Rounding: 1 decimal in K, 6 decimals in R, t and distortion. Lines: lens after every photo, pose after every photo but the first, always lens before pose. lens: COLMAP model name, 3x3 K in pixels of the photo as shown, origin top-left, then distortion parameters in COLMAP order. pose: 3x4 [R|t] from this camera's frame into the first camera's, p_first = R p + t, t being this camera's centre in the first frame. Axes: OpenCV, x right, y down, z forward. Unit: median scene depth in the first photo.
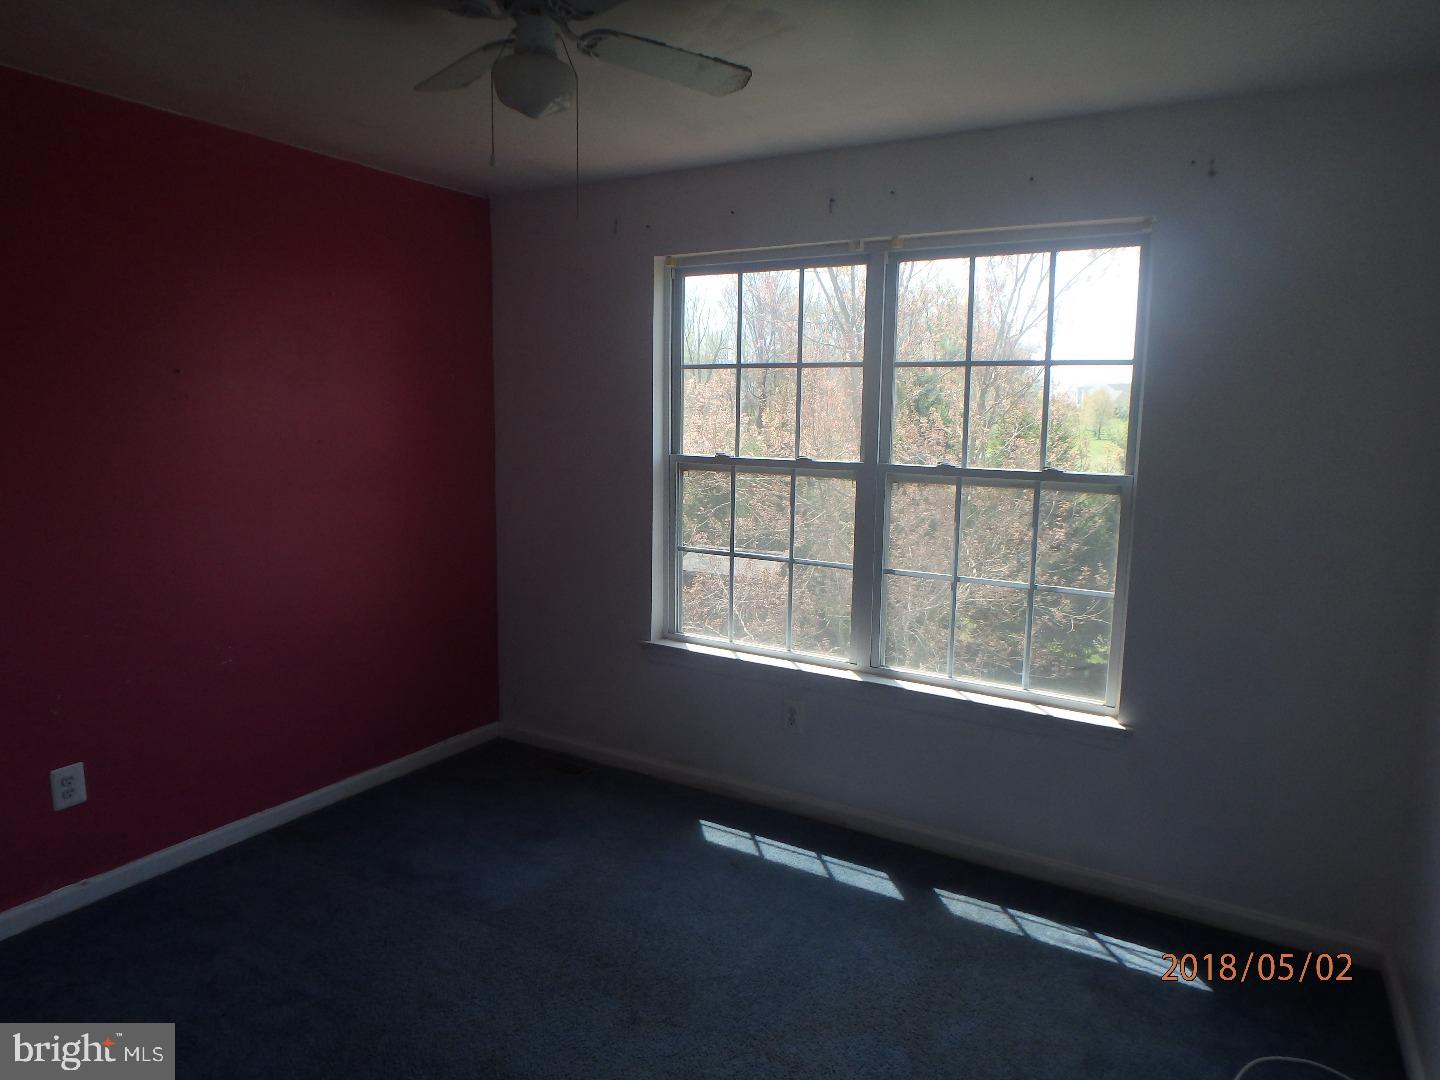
lens RADIAL K [[906.8, 0, 724.8], [0, 906.8, 545.4], [0, 0, 1]] dist [-0.027520, -0.000780]
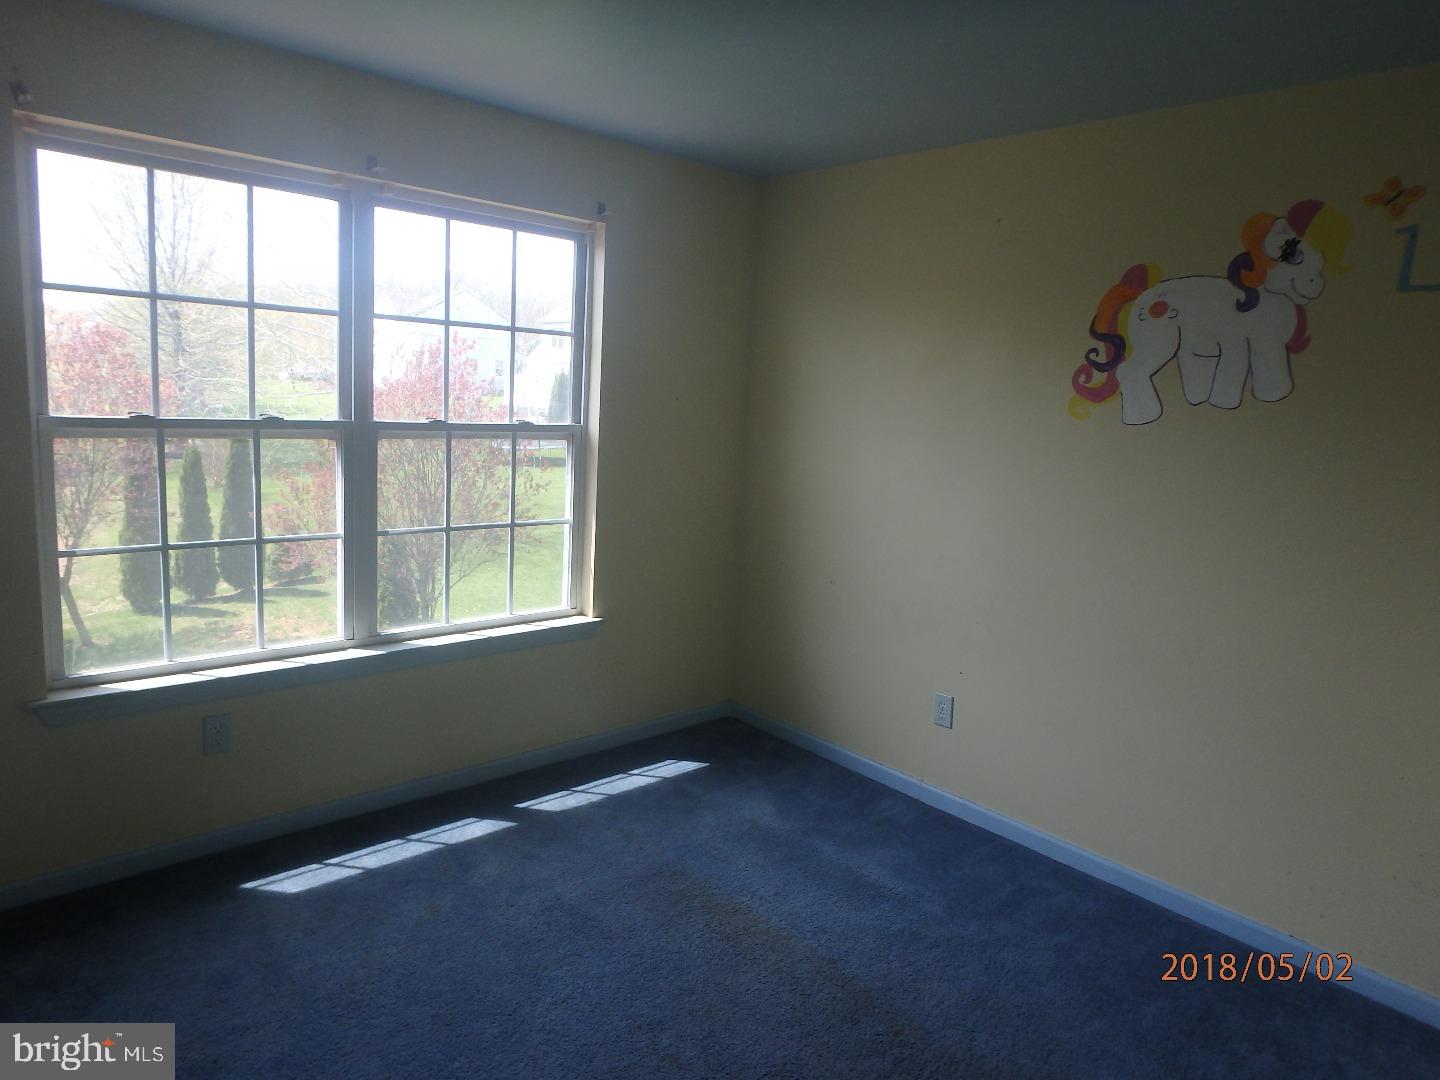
lens RADIAL K [[906.8, 0, 730.0], [0, 906.8, 540.5], [0, 0, 1]] dist [-0.027520, -0.000780]
pose [[0.280544, -0.160495, 0.946328, -0.619610], [0.088275, 0.986057, 0.141063, -0.066432], [-0.955773, 0.043963, 0.290800, 0.369884]]
